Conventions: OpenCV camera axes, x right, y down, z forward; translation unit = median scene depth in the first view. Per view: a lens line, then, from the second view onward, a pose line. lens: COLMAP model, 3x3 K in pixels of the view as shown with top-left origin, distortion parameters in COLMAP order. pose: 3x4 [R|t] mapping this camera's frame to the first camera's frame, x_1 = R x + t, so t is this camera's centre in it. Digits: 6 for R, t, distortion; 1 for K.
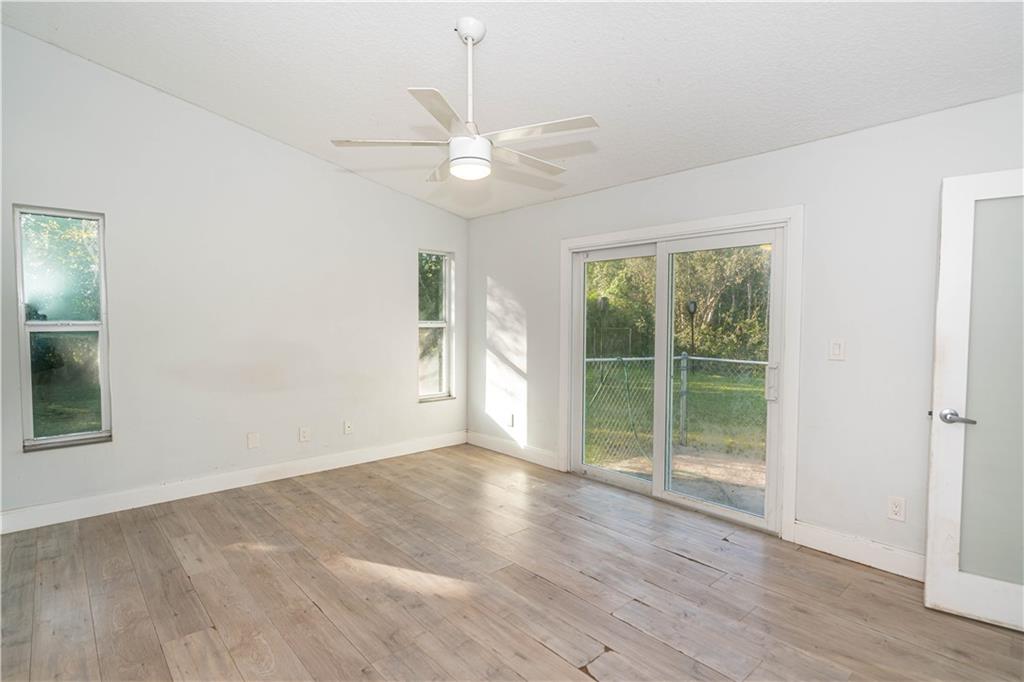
lens RADIAL K [[520.4, 0, 519.2], [0, 520.4, 347.5], [0, 0, 1]] dist [-0.003668, 0.001409]
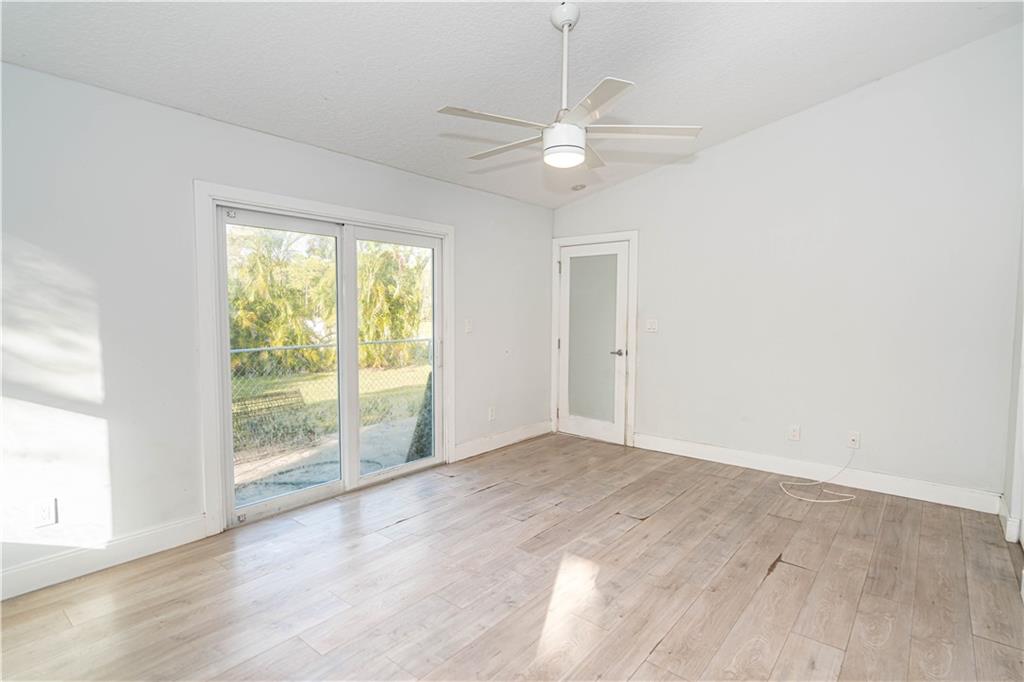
lens RADIAL K [[520.4, 0, 519.2], [0, 520.4, 347.5], [0, 0, 1]] dist [-0.003668, 0.001409]
pose [[-0.159481, -0.078363, 0.984086, -0.987090], [0.047823, 0.995061, 0.086987, -0.062138], [-0.986042, 0.060935, -0.154946, 1.135314]]
